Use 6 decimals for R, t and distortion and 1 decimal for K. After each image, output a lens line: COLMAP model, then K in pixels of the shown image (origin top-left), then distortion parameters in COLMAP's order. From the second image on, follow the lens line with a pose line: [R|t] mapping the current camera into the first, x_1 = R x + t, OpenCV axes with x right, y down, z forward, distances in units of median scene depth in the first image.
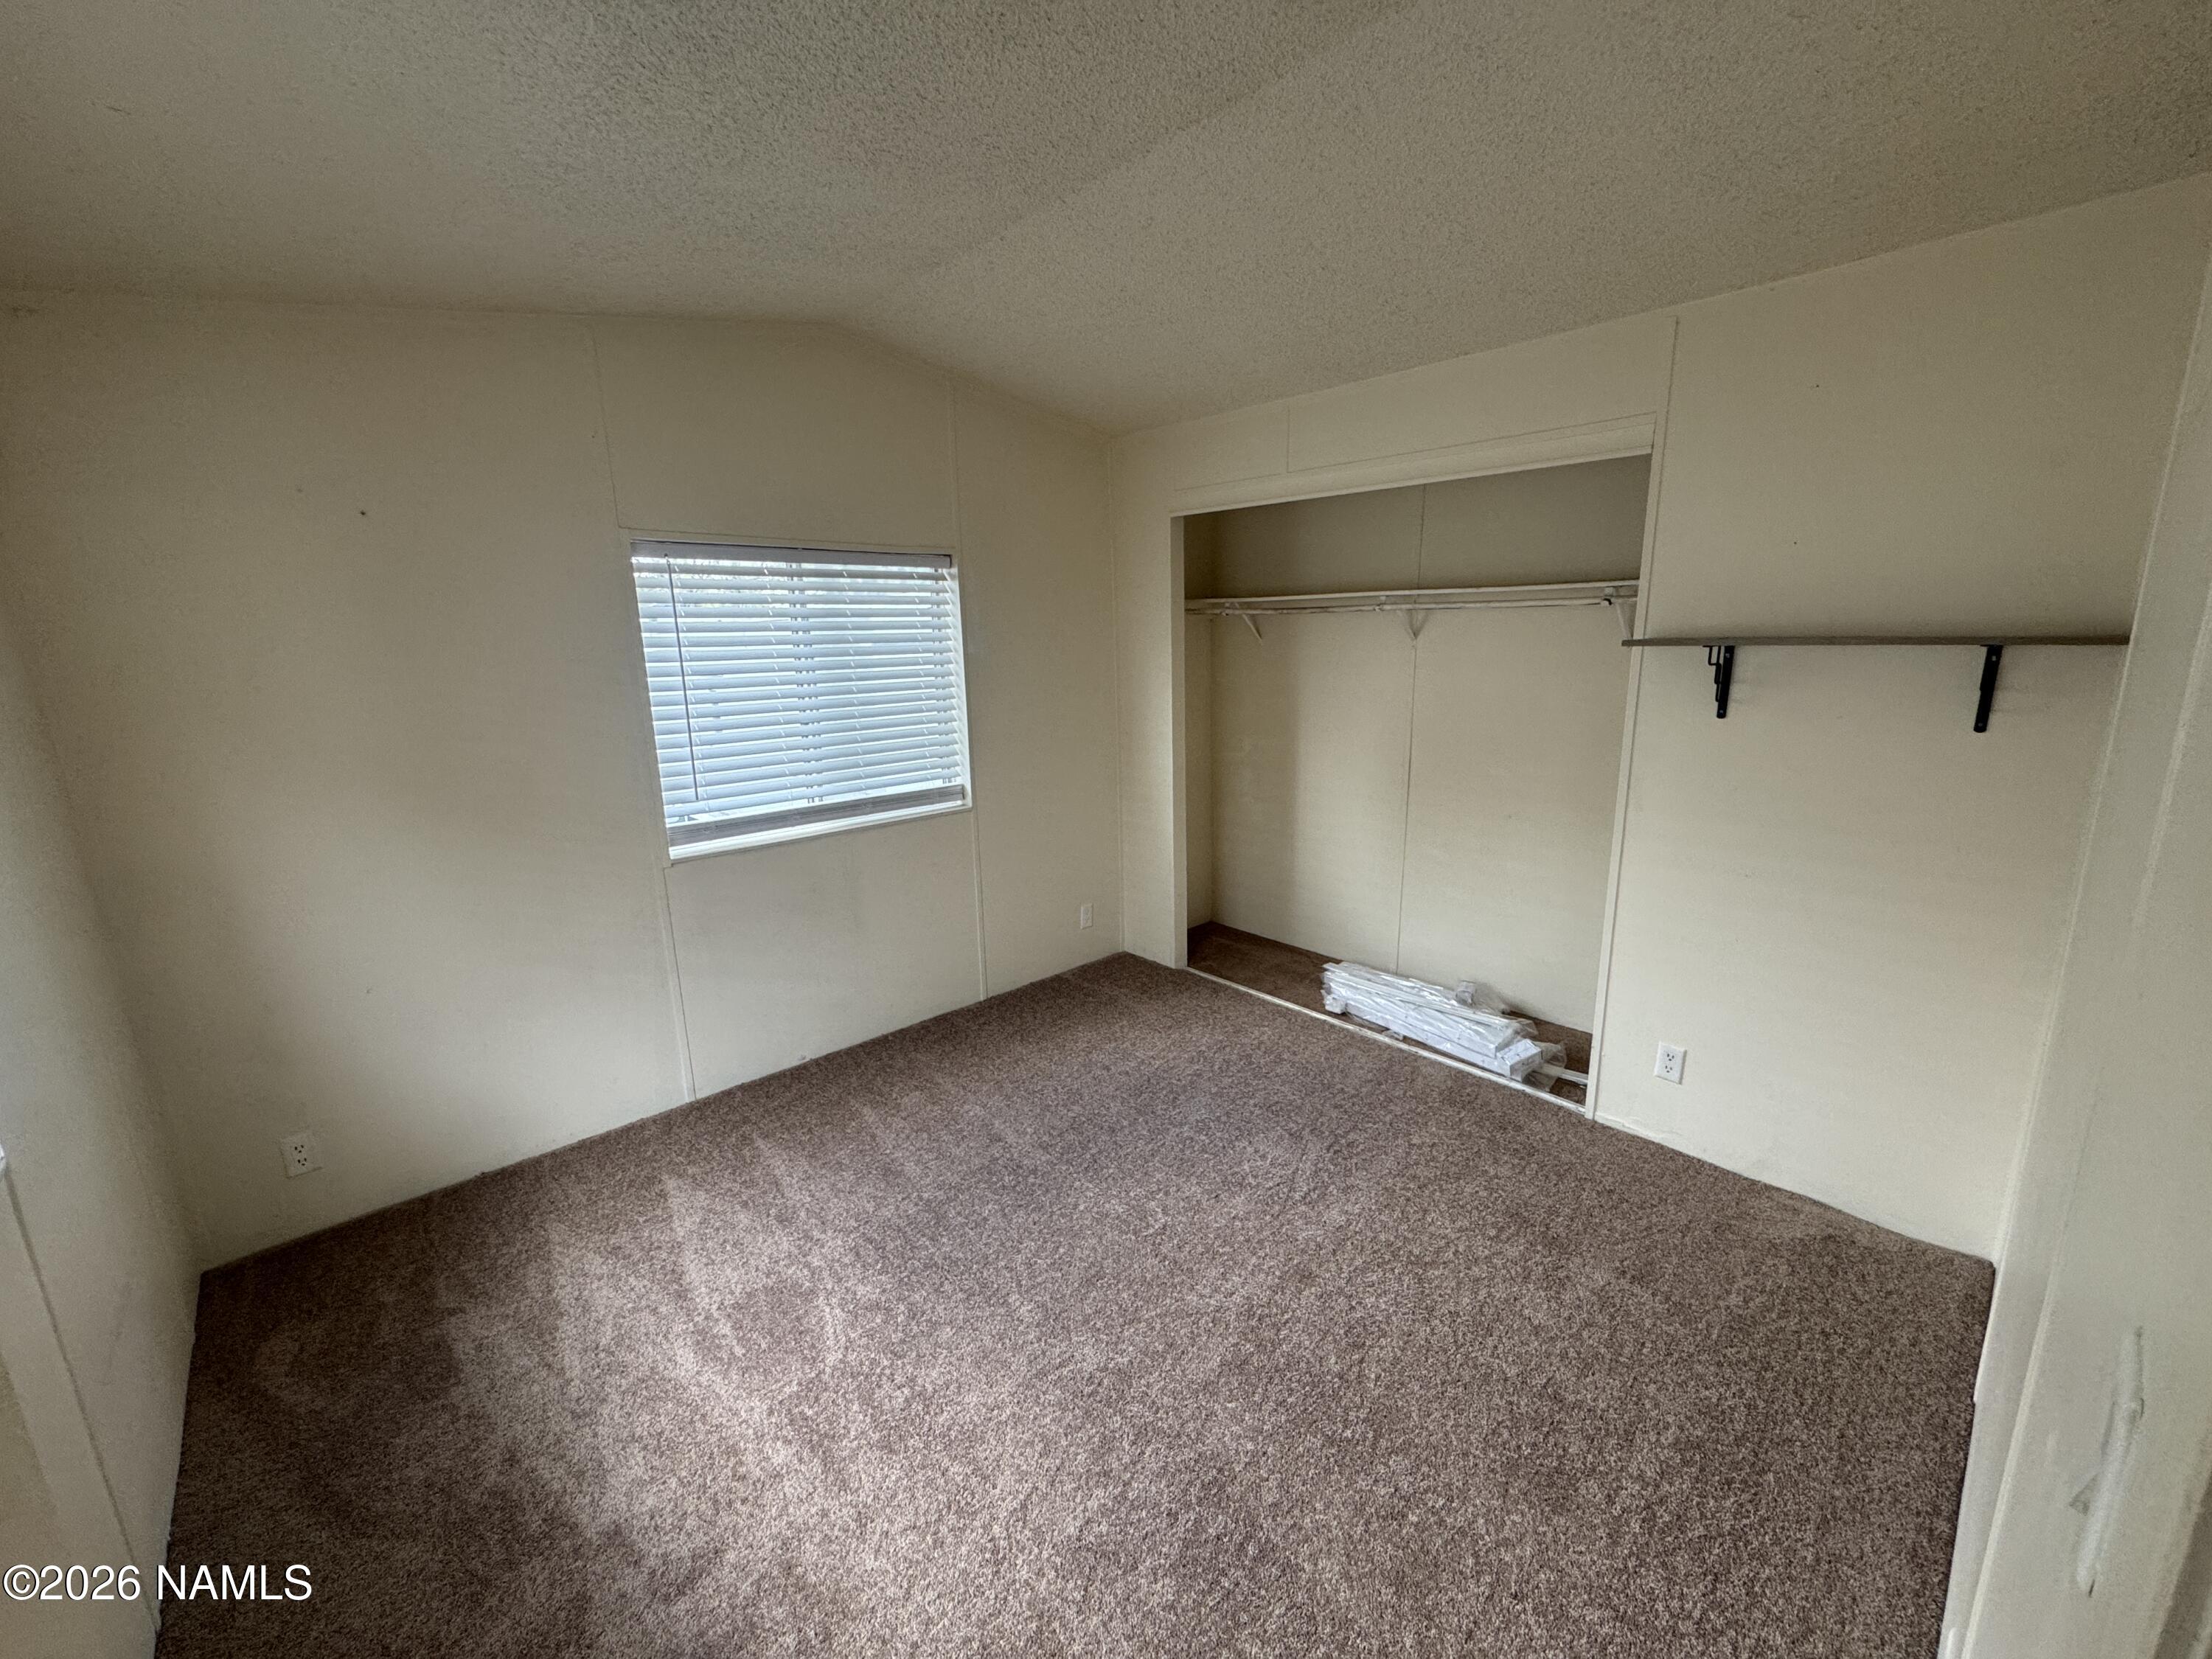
lens RADIAL K [[892.9, 0, 1106.0], [0, 892.9, 828.4], [0, 0, 1]] dist [-0.000347, 0.000283]
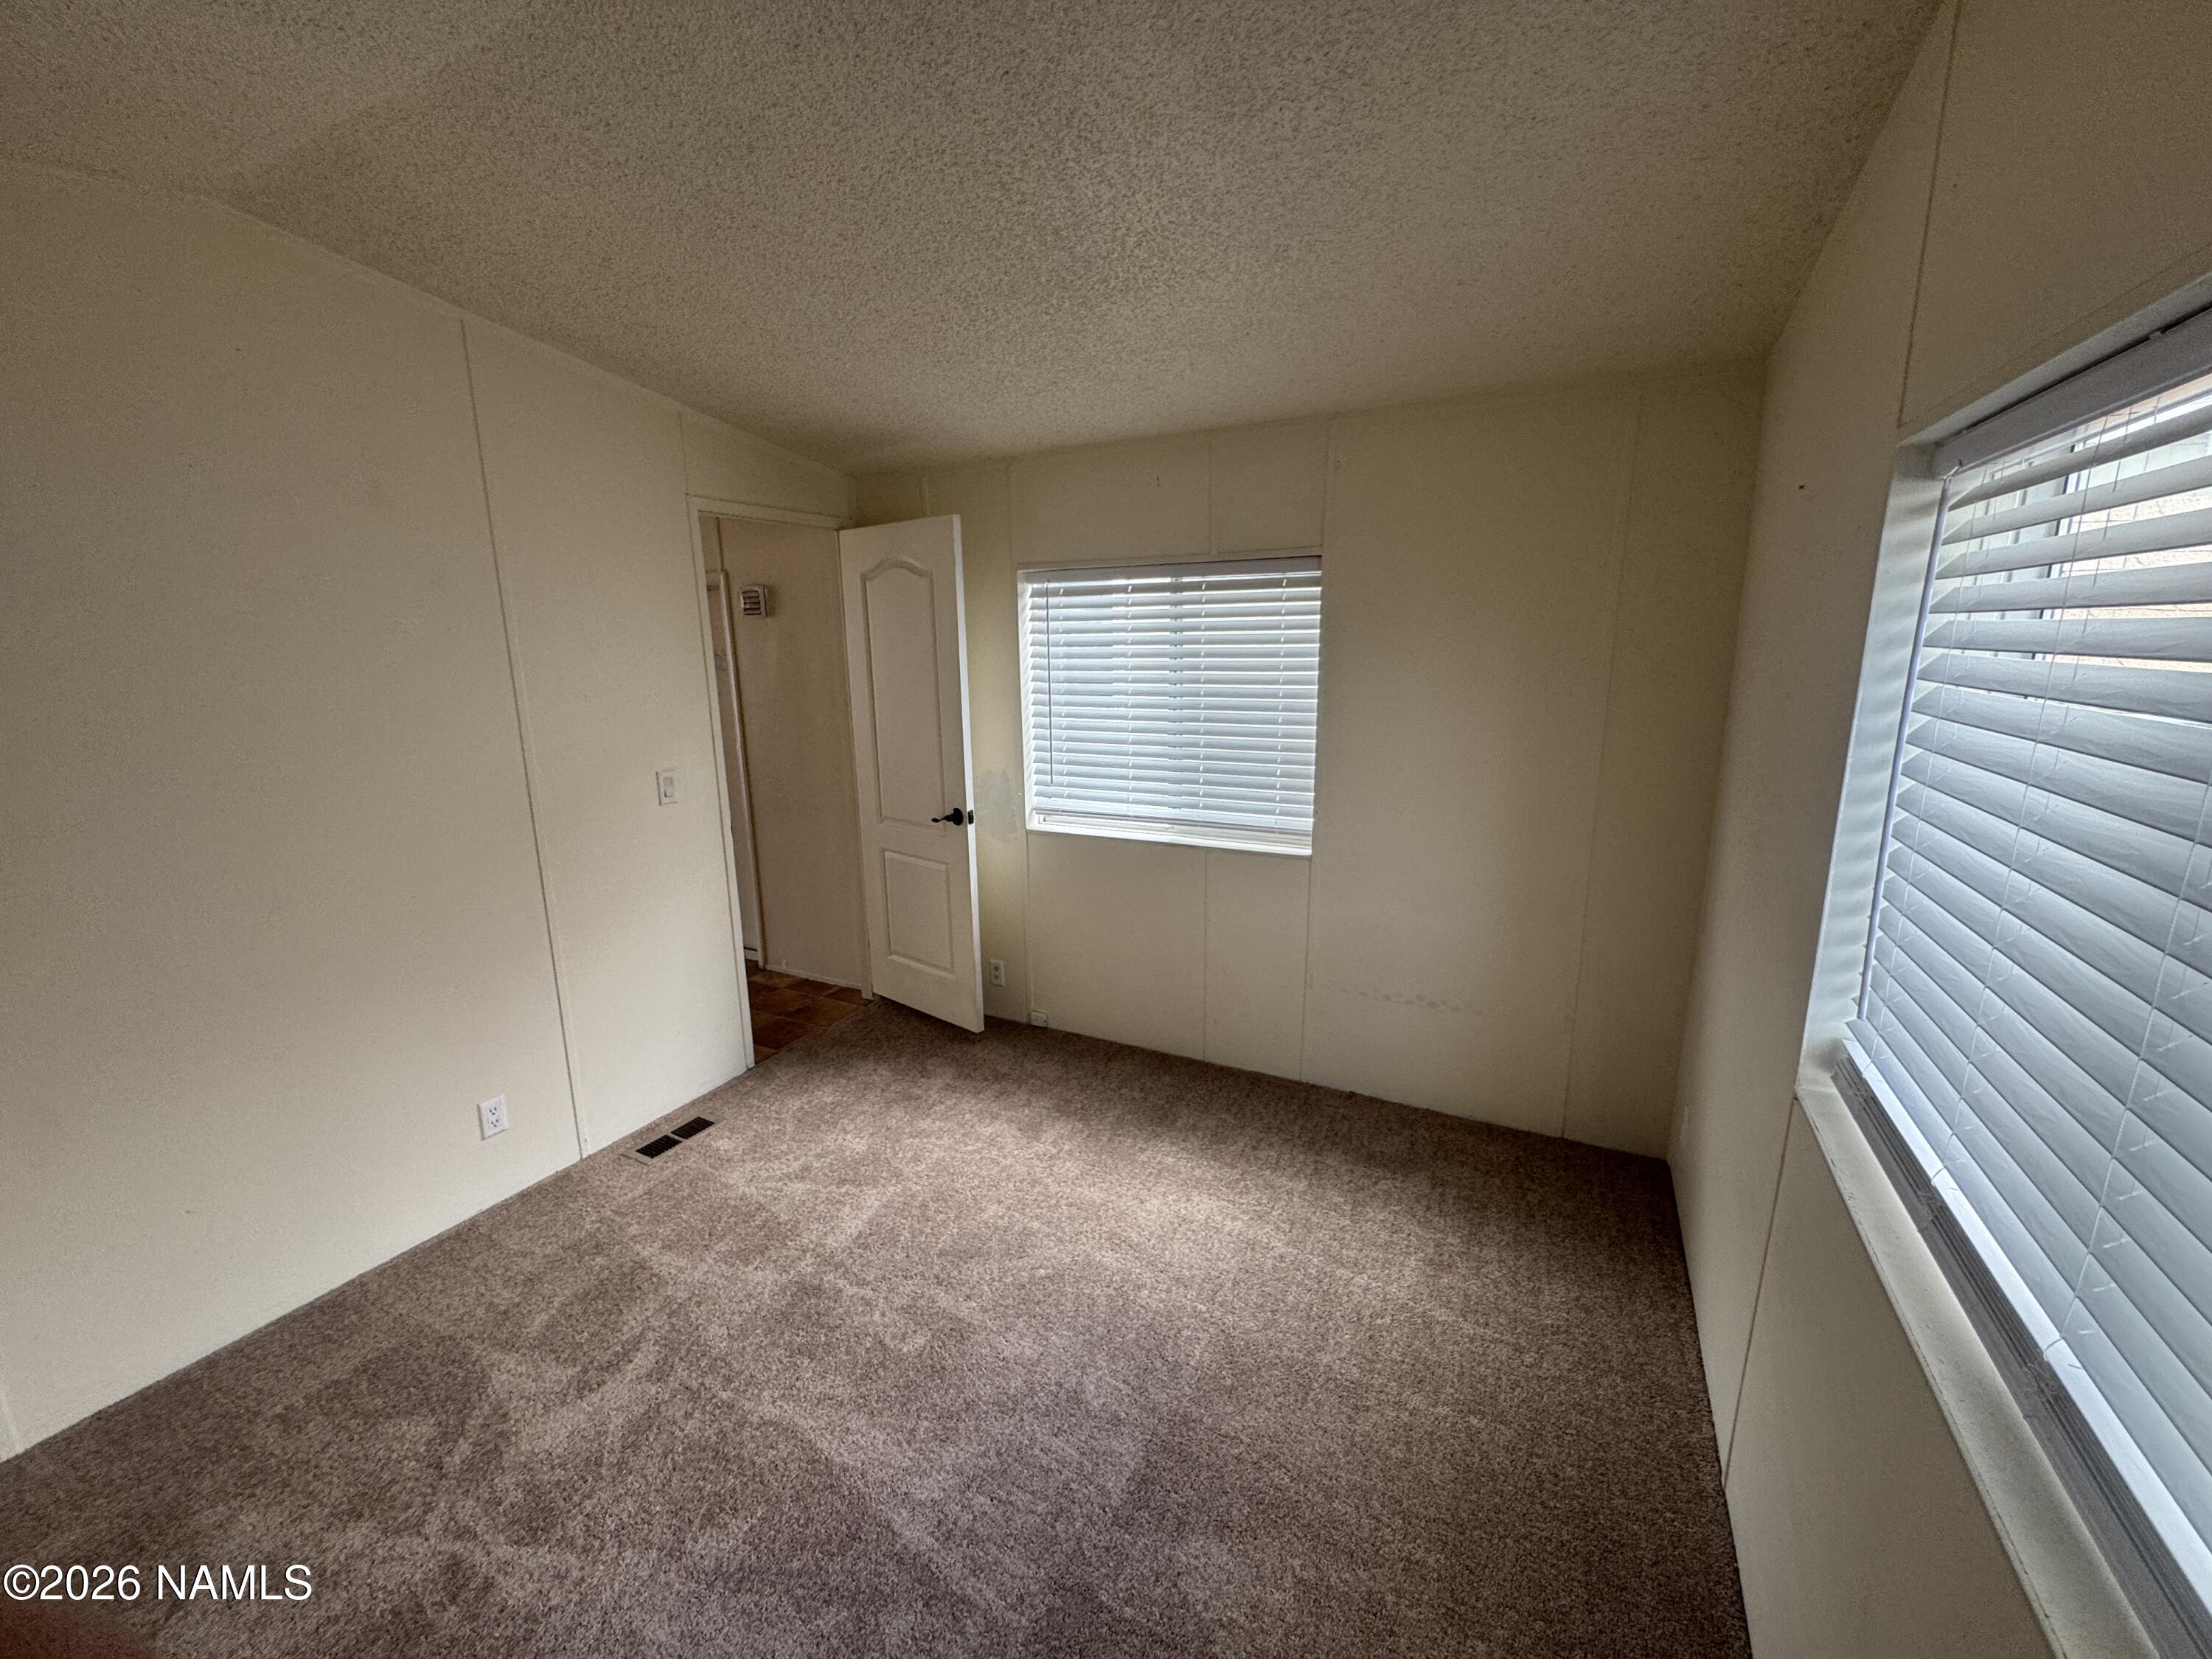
lens RADIAL K [[885.2, 0, 1103.6], [0, 885.2, 829.1], [0, 0, 1]] dist [-0.001888, 0.000144]
pose [[0.339133, 0.211917, -0.916559, 0.870012], [-0.197293, 0.968652, 0.150962, -0.217891], [0.919818, 0.129635, 0.370311, 0.825571]]
